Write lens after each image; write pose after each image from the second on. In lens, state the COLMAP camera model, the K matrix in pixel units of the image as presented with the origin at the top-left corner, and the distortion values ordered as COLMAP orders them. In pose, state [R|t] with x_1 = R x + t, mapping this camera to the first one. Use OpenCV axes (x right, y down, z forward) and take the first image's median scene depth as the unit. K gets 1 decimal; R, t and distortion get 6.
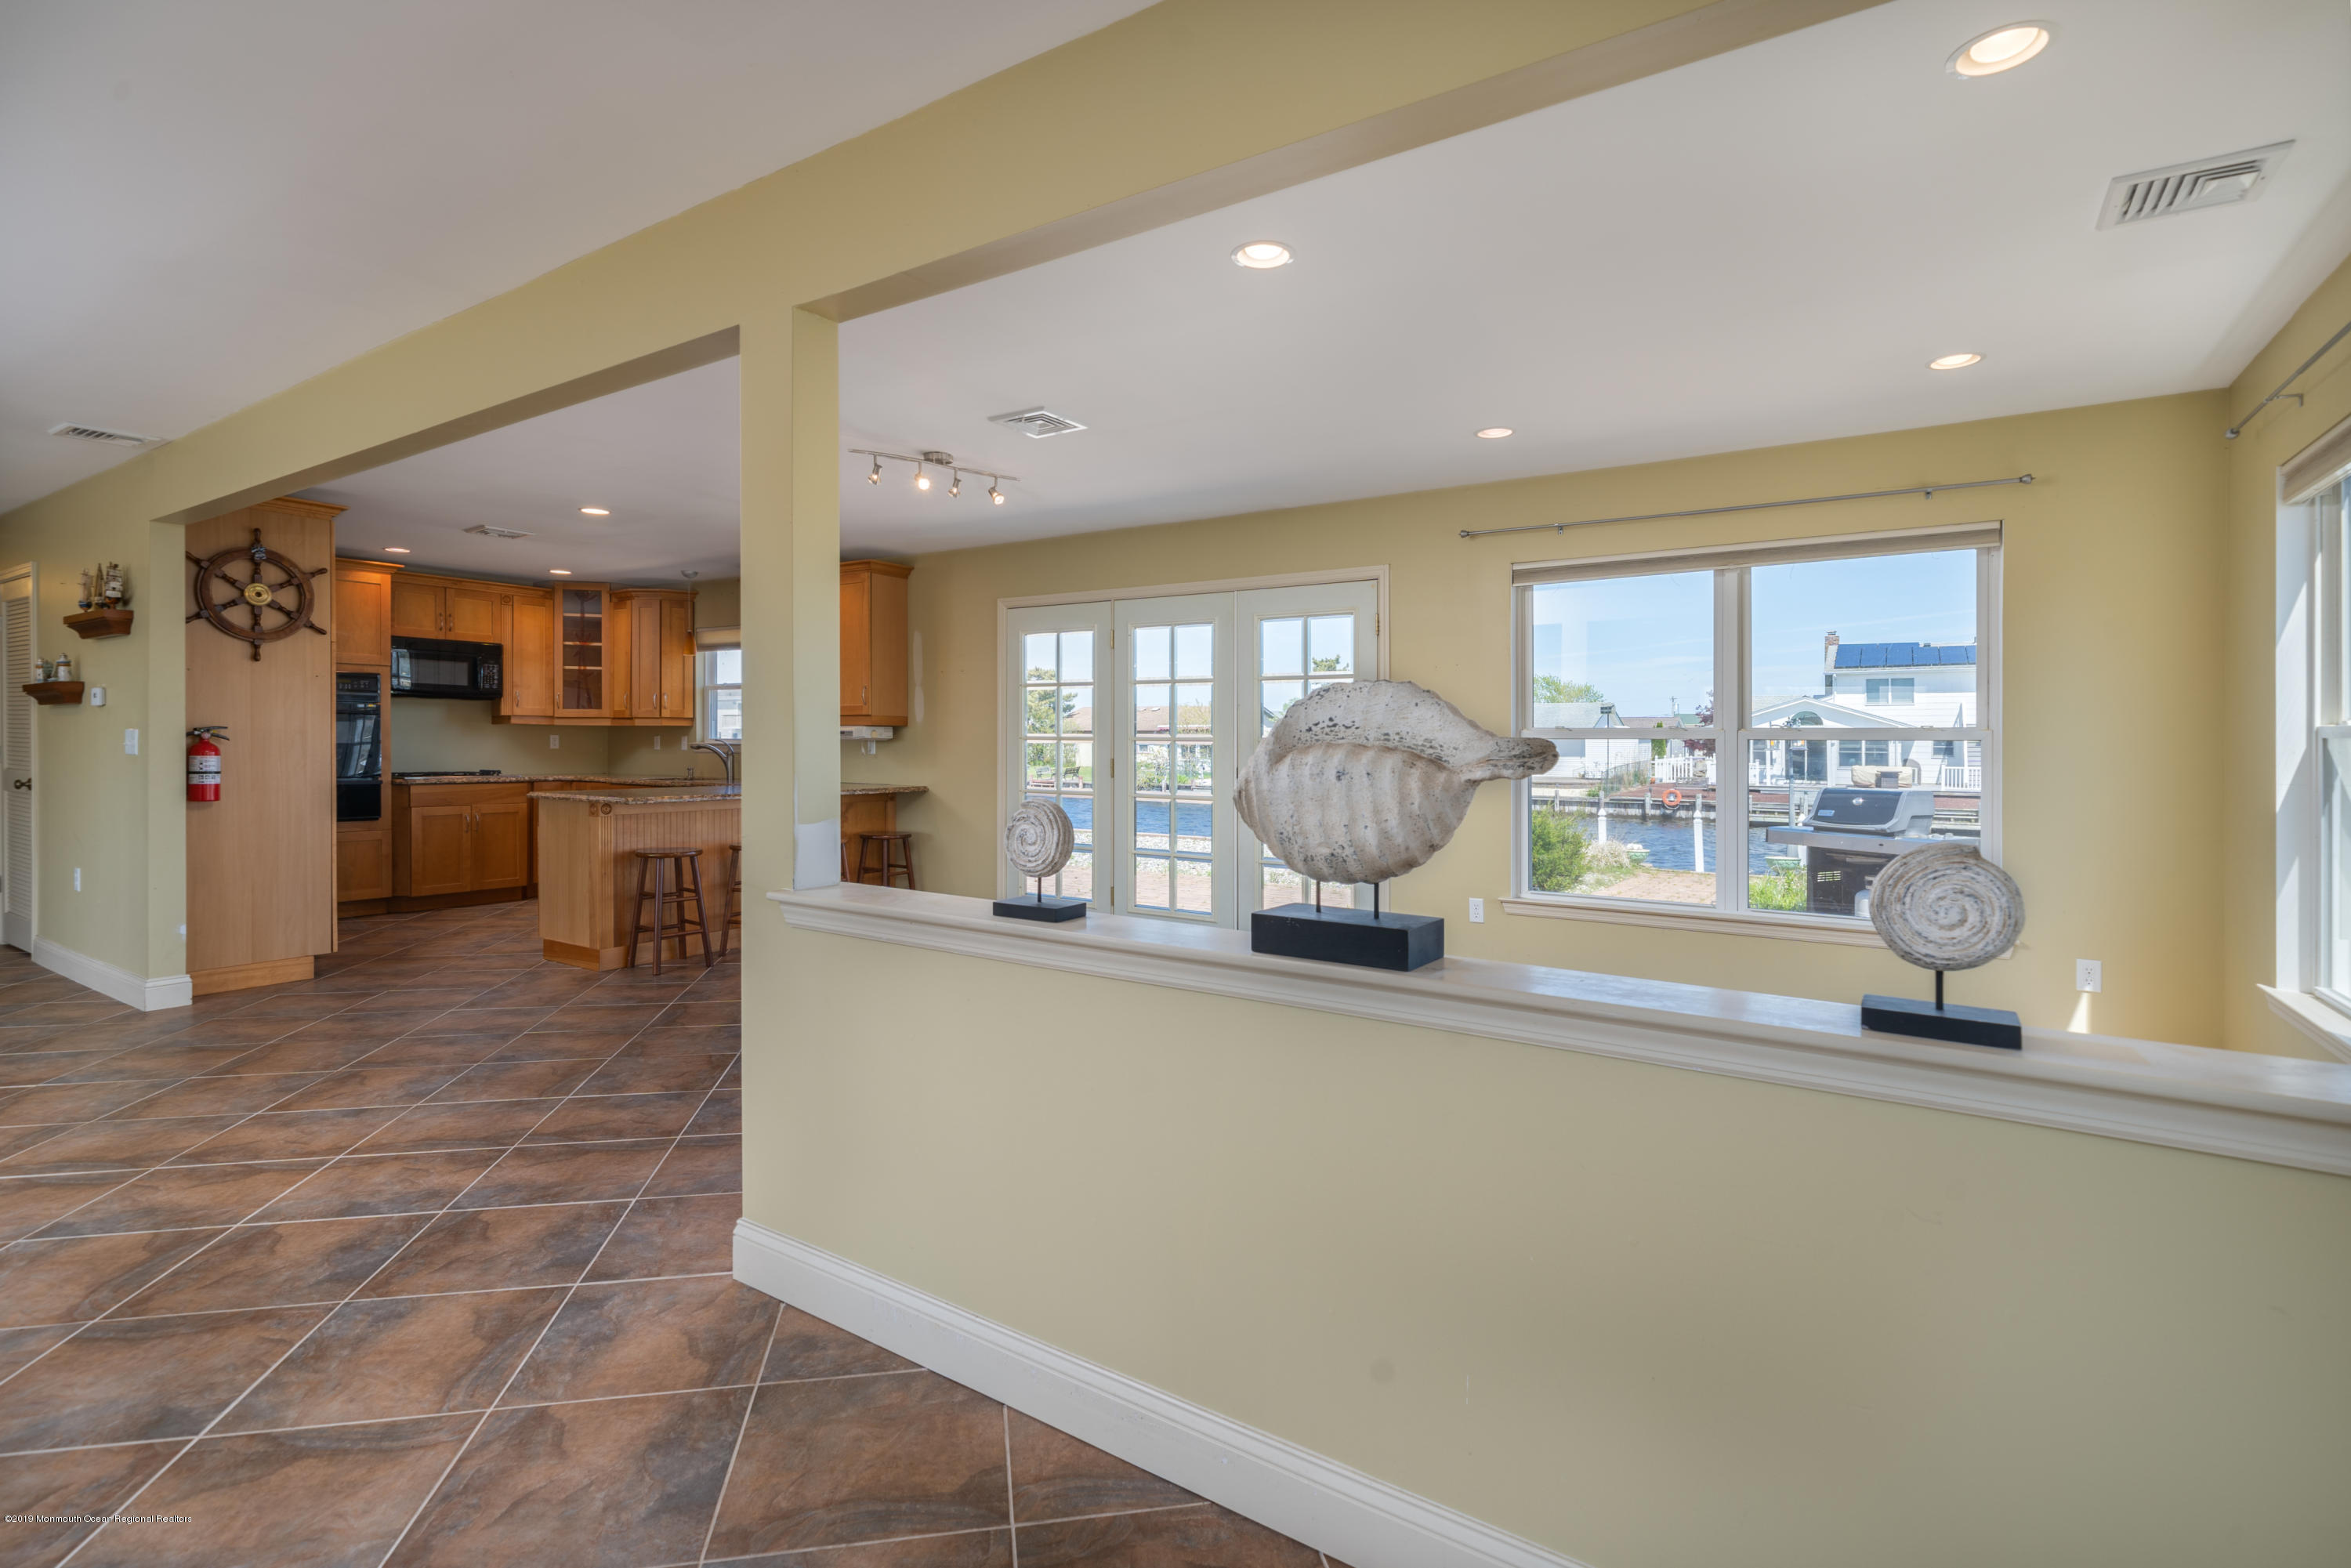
lens RADIAL K [[1093.6, 0, 1172.8], [0, 1093.6, 755.0], [0, 0, 1]] dist [-0.001374, -0.000248]
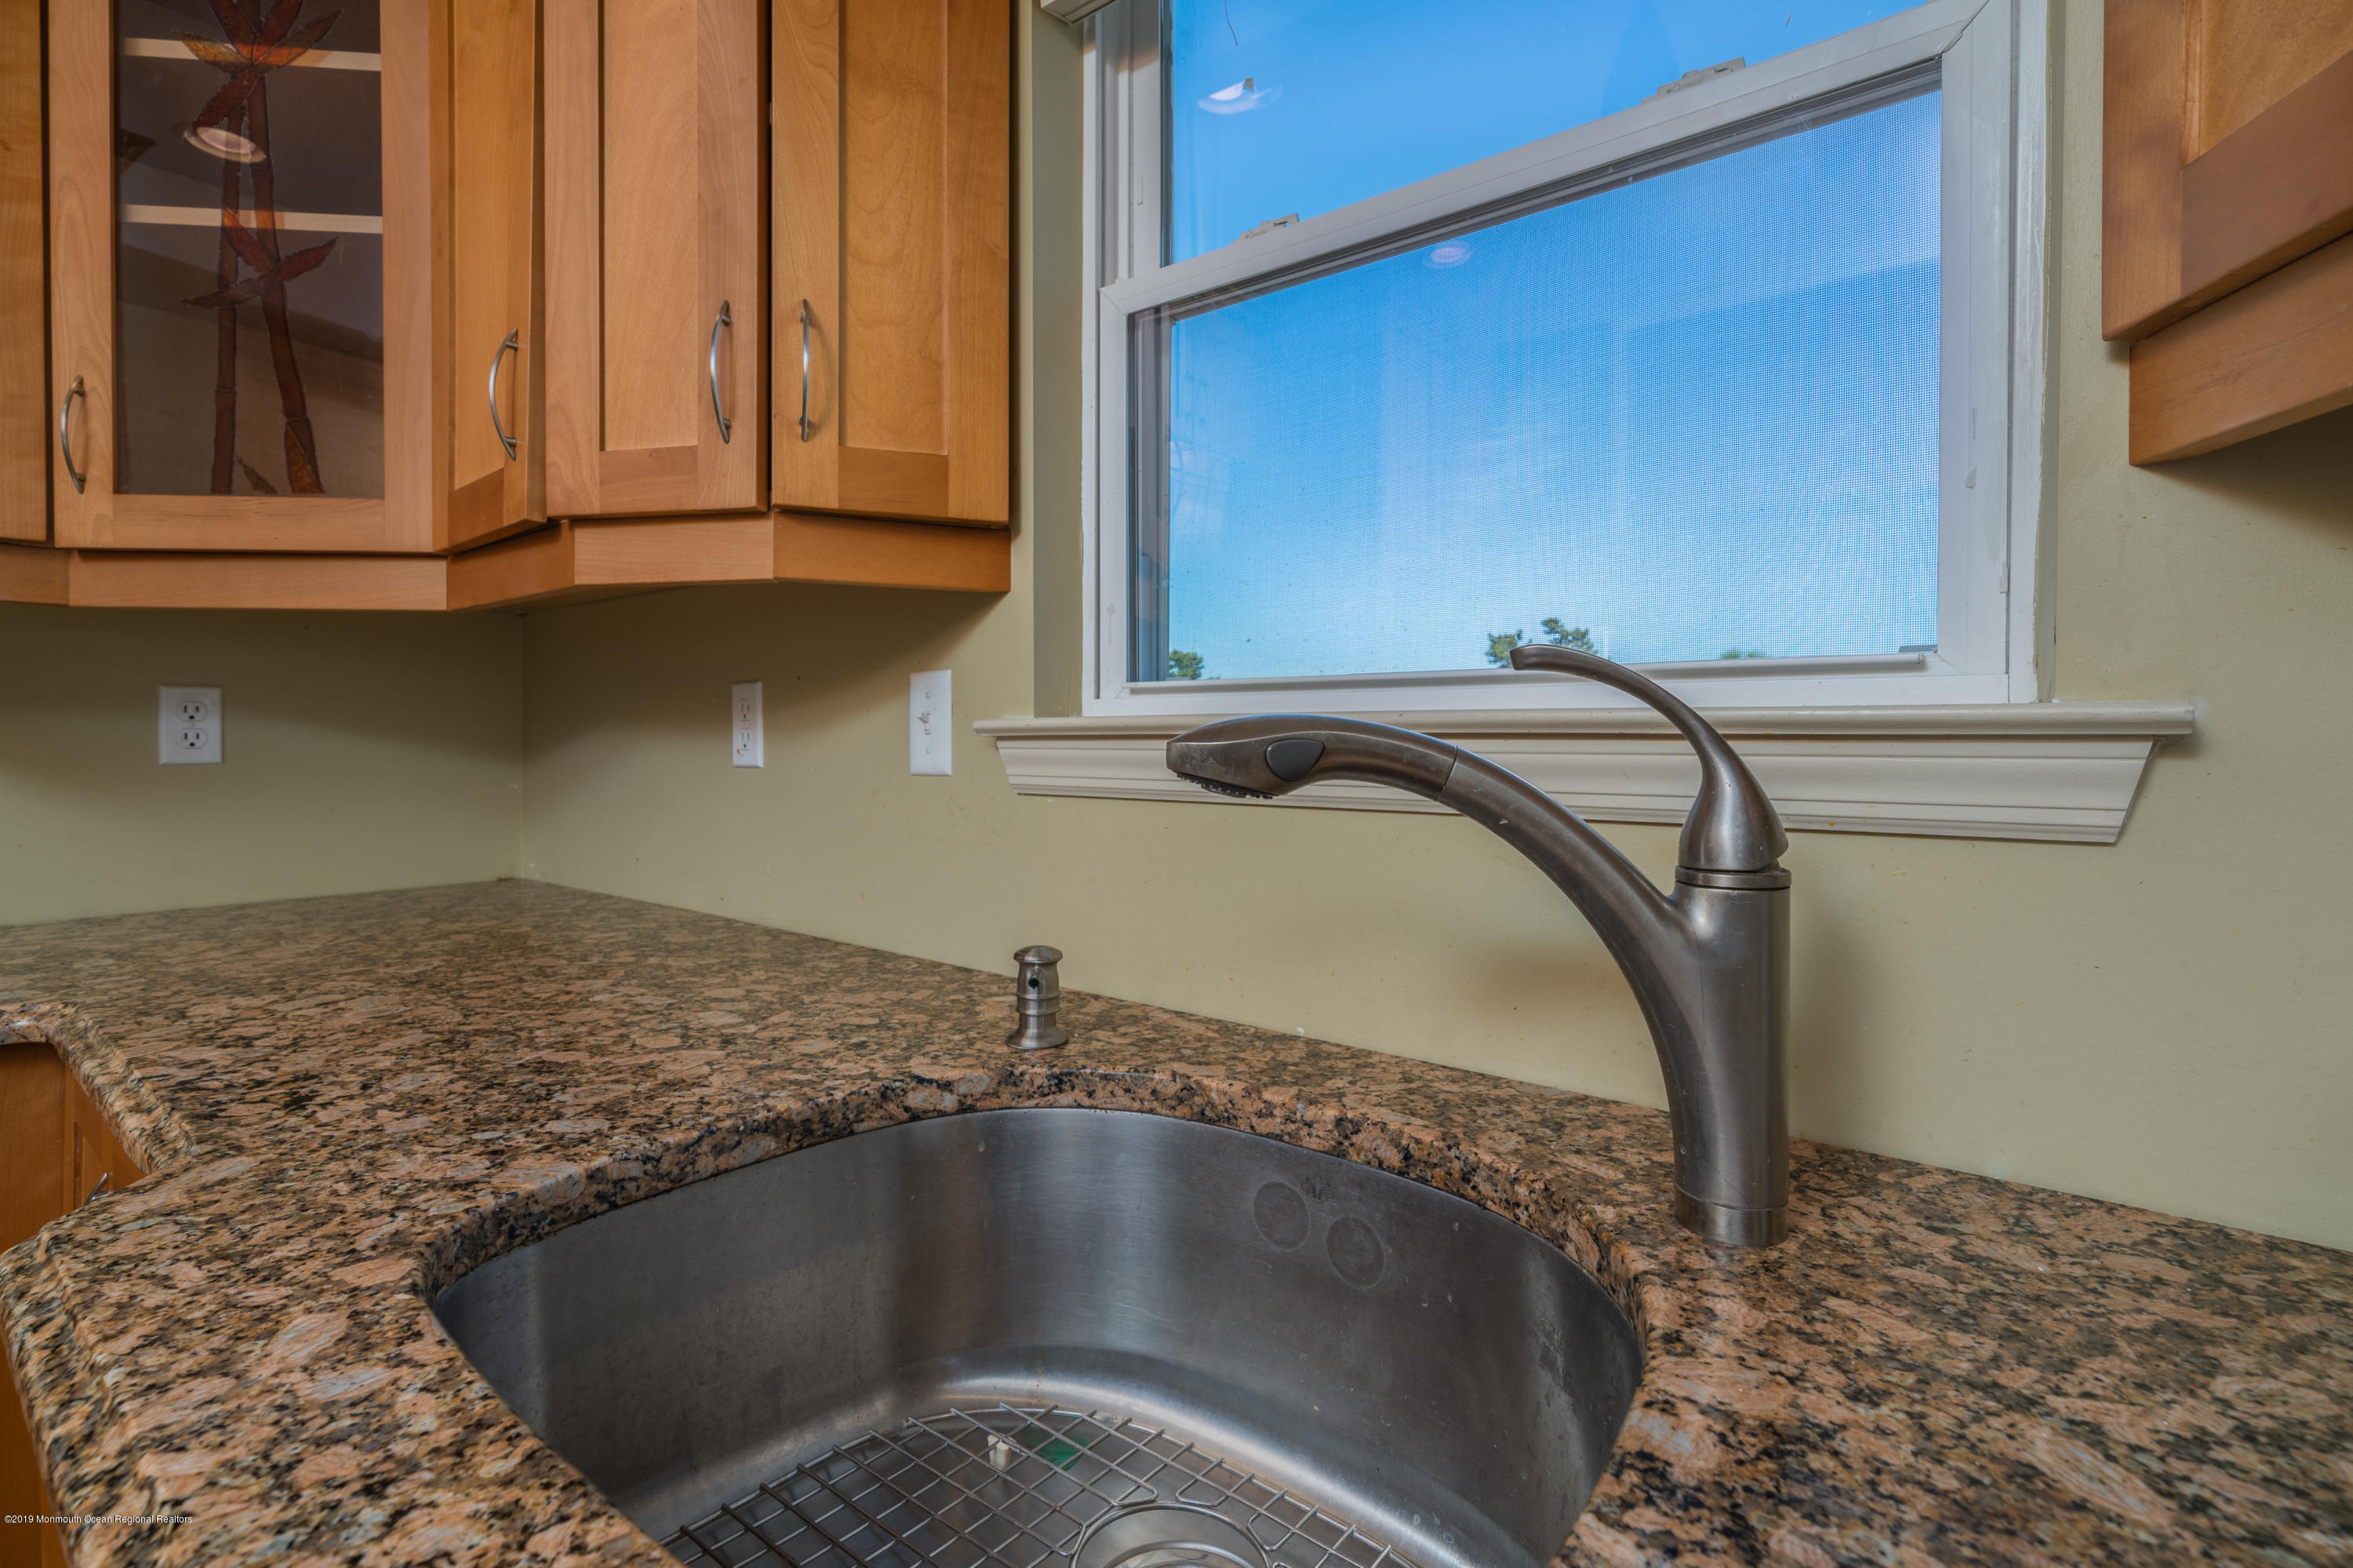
lens RADIAL K [[1044.1, 0, 1209.2], [0, 1044.1, 766.5], [0, 0, 1]] dist [-0.023605, 0.008407]
pose [[0.997236, -0.005505, -0.074091, -0.516610], [0.006775, 0.999834, 0.016896, -0.009309], [0.073985, -0.017351, 0.997108, 1.120545]]
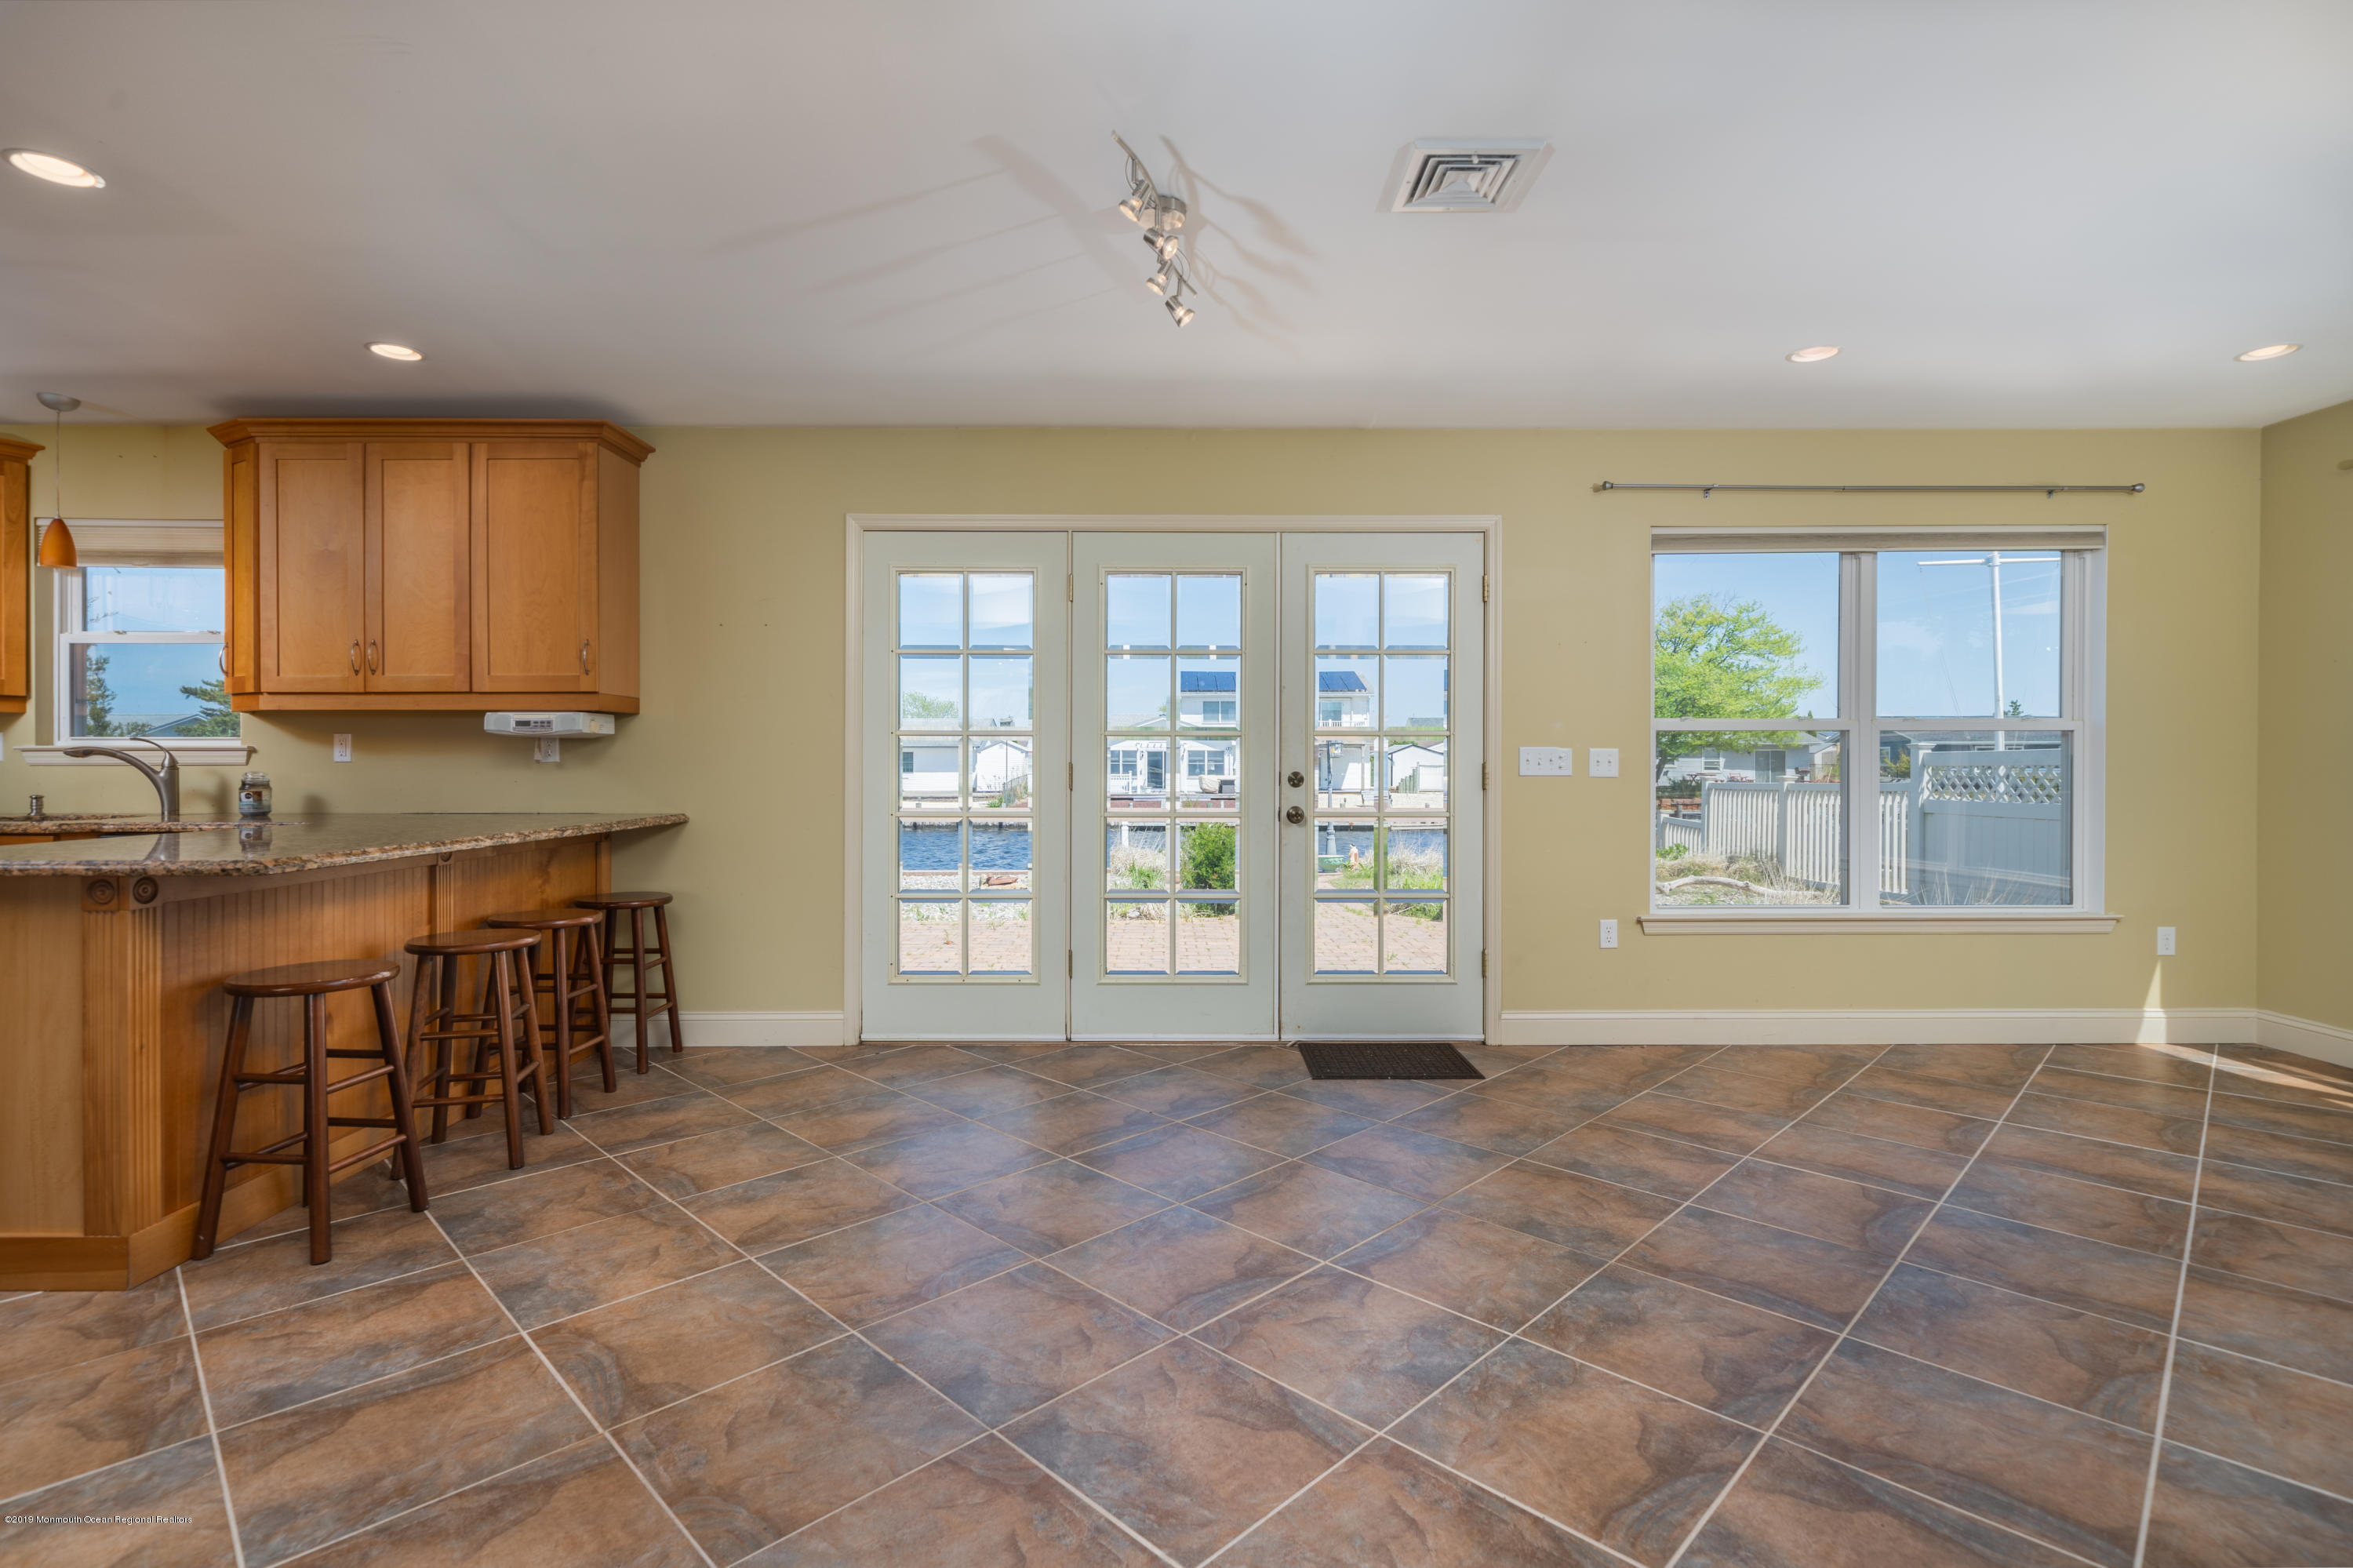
lens RADIAL K [[1120.4, 0, 1272.8], [0, 1120.4, 763.7], [0, 0, 1]] dist [-0.002877, -0.000539]
pose [[0.826786, -0.010499, 0.562419, -0.322194], [0.012515, 0.999922, 0.000269, 0.005081], [-0.562378, 0.006816, 0.826852, 0.325363]]
